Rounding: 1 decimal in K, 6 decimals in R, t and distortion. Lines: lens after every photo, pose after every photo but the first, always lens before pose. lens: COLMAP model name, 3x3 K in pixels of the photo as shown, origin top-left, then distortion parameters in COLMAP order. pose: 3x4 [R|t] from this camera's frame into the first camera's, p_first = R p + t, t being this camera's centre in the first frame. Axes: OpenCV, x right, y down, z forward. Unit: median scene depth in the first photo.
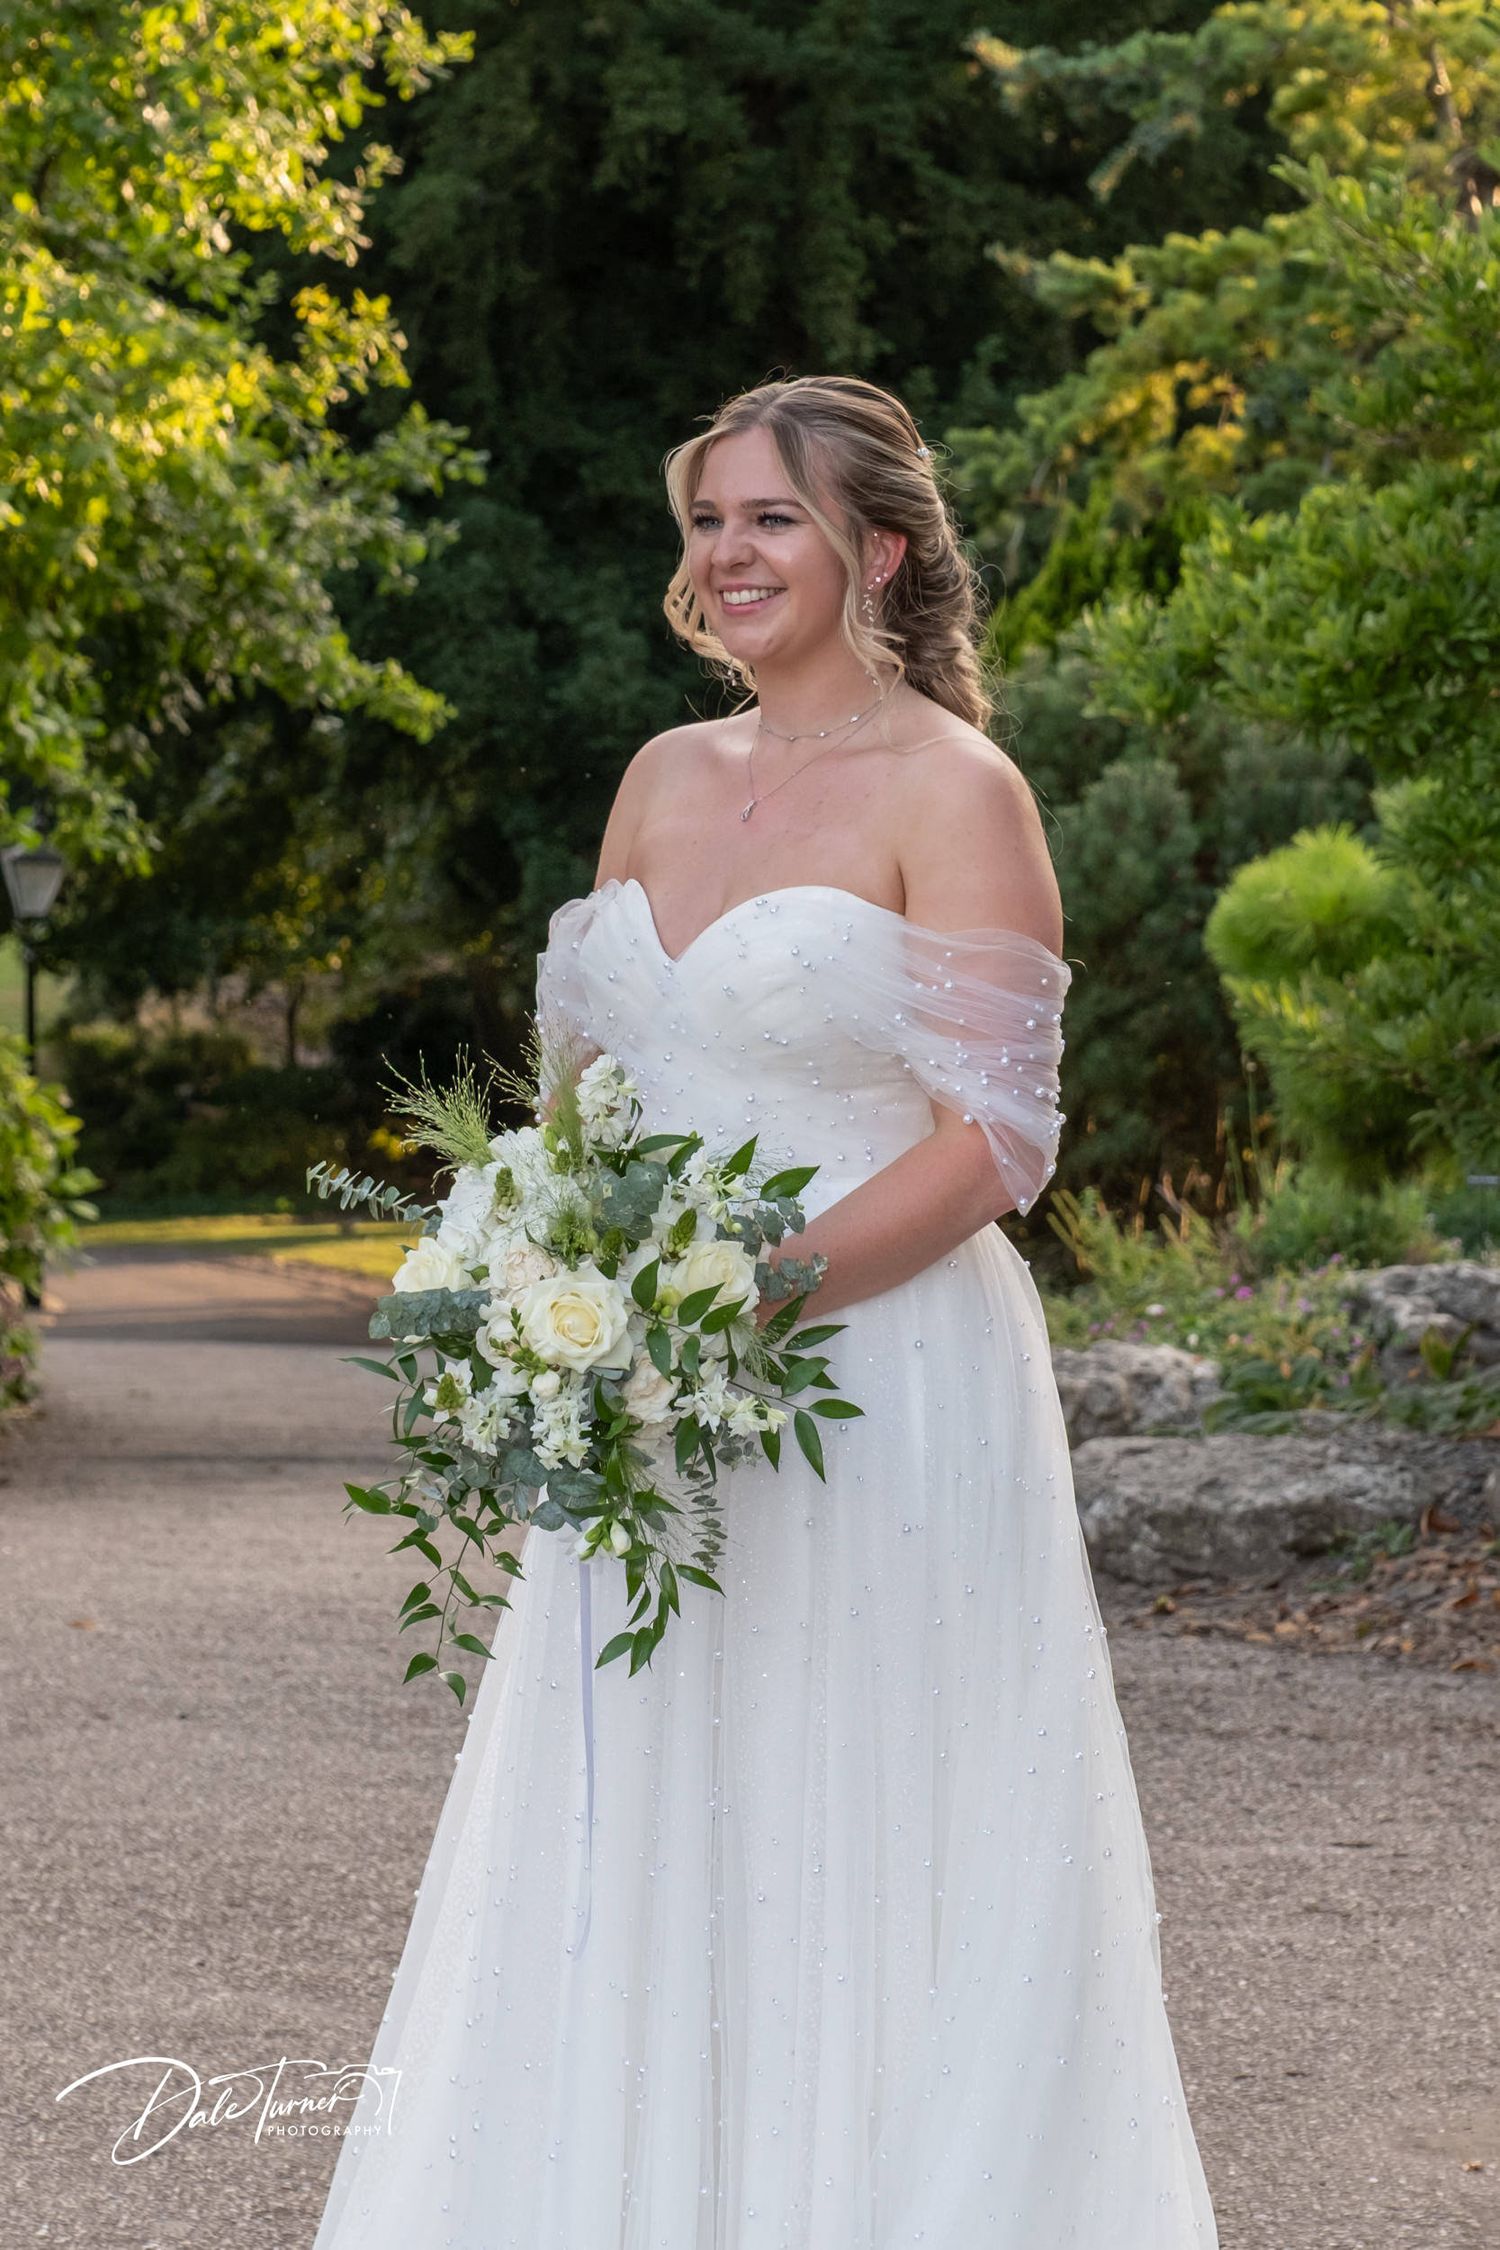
lens RADIAL K [[8353.5, 0, 750.0], [0, 8353.5, 1124.0], [0, 0, 1]] dist [-0.209562, 0.000000]
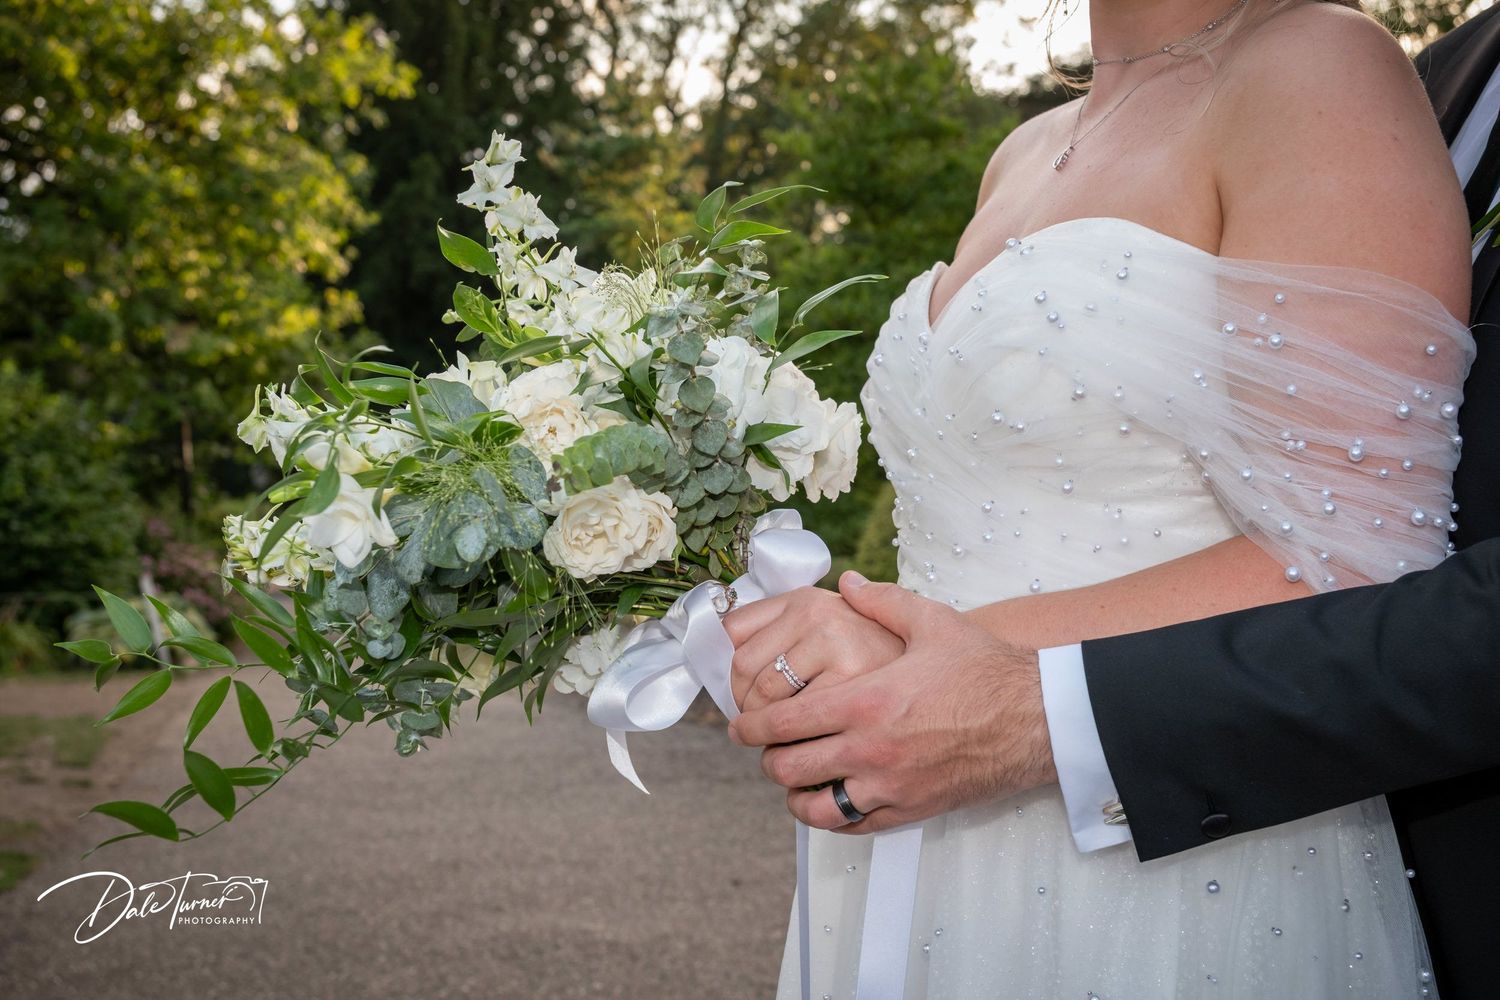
lens RADIAL K [[1724.7, 0, 747.2], [0, 1724.7, 499.8], [0, 0, 1]] dist [-0.011210, 0.000000]
pose [[0.983749, -0.019050, 0.178533, -0.013982], [0.020080, 0.999791, -0.003963, -0.010714], [-0.178420, 0.007483, 0.983926, 0.299731]]
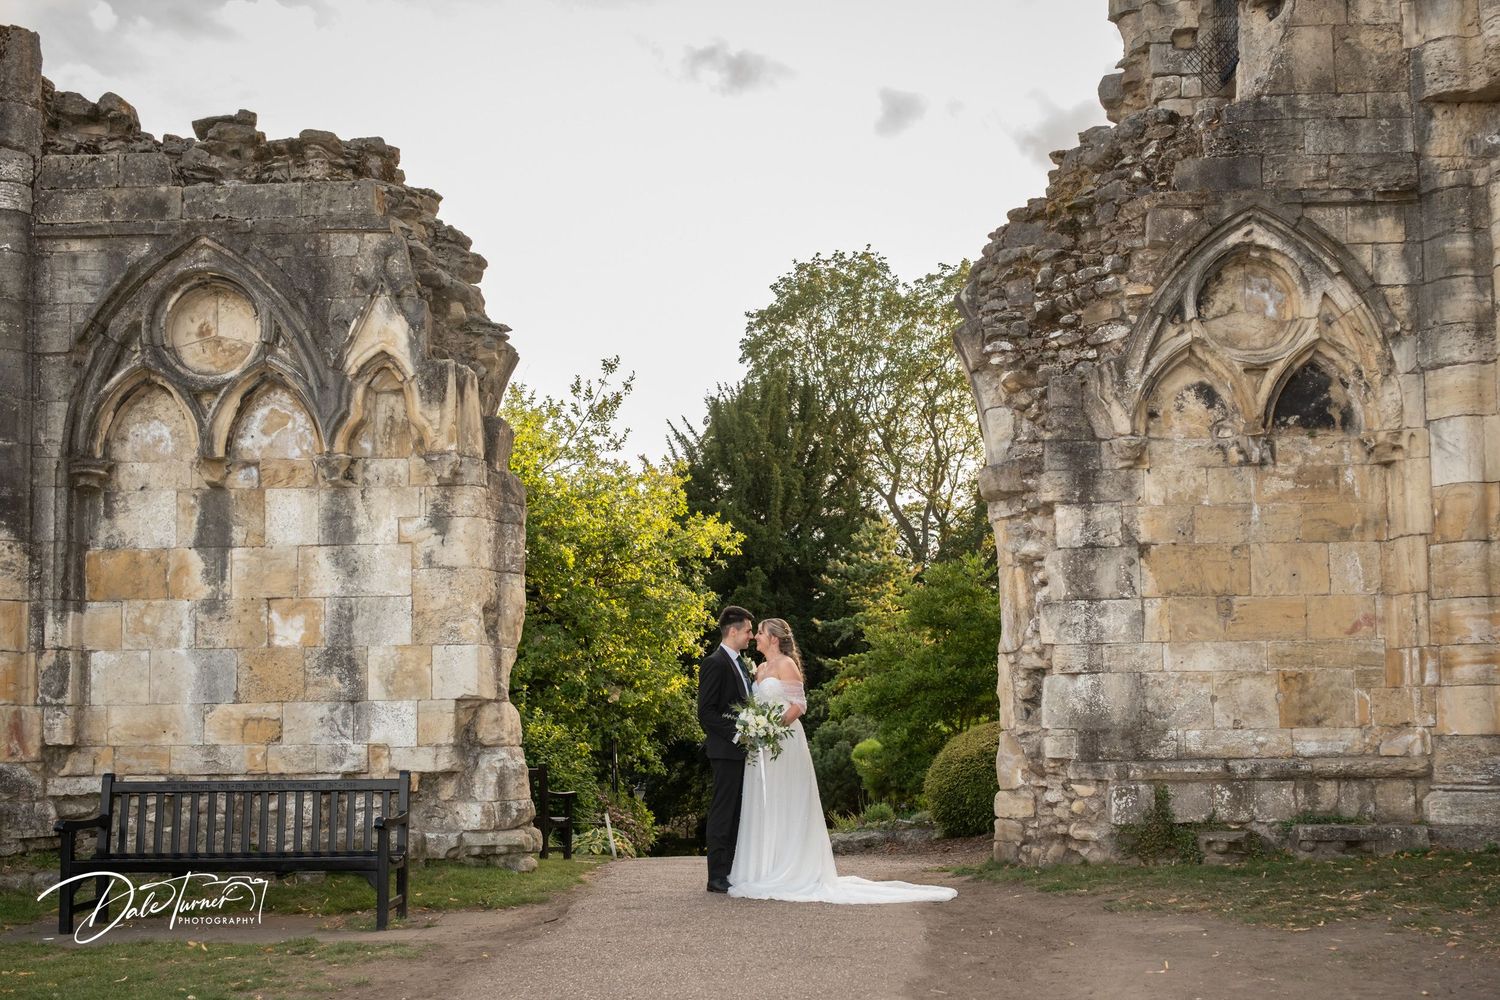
lens RADIAL K [[1724.7, 0, 748.1], [0, 1724.7, 501.3], [0, 0, 1]] dist [-0.011210, 0.000000]
pose [[0.999670, -0.021655, -0.013811, 0.001350], [0.018247, 0.977217, -0.211458, 0.039581], [0.018075, 0.211136, 0.977289, -0.164134]]
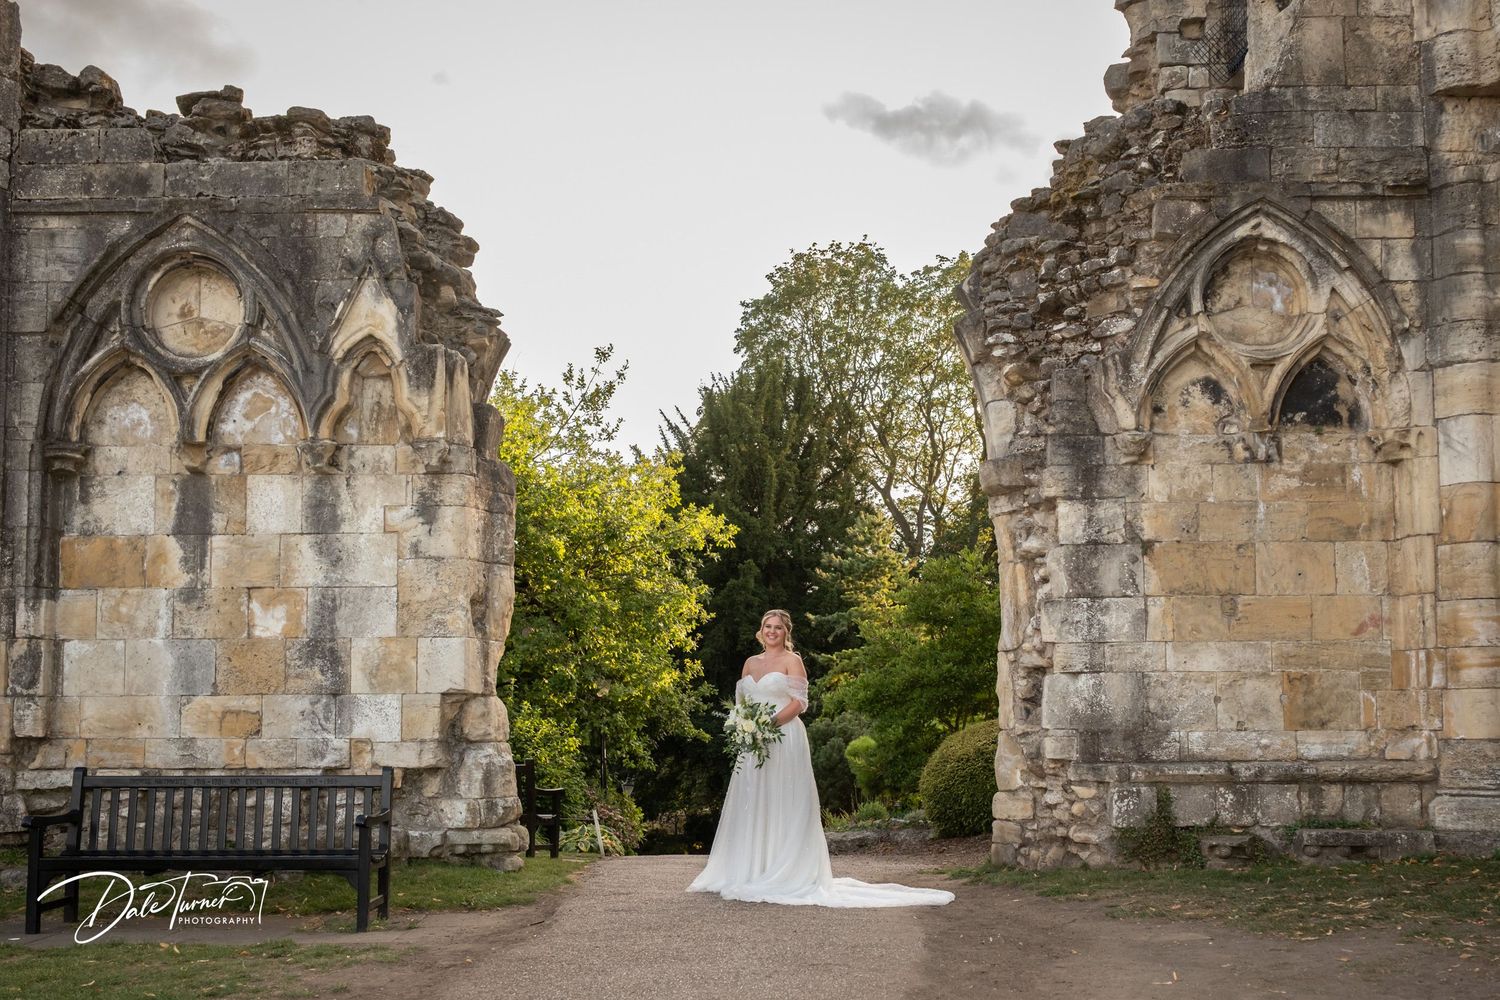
lens RADIAL K [[1735.6, 0, 782.8], [0, 1735.6, 492.1], [0, 0, 1]] dist [-0.005516, 0.000000]
pose [[0.999885, -0.010562, 0.010909, -0.000347], [0.012634, 0.977201, -0.211939, 0.037446], [-0.008422, 0.212053, 0.977222, -0.154224]]
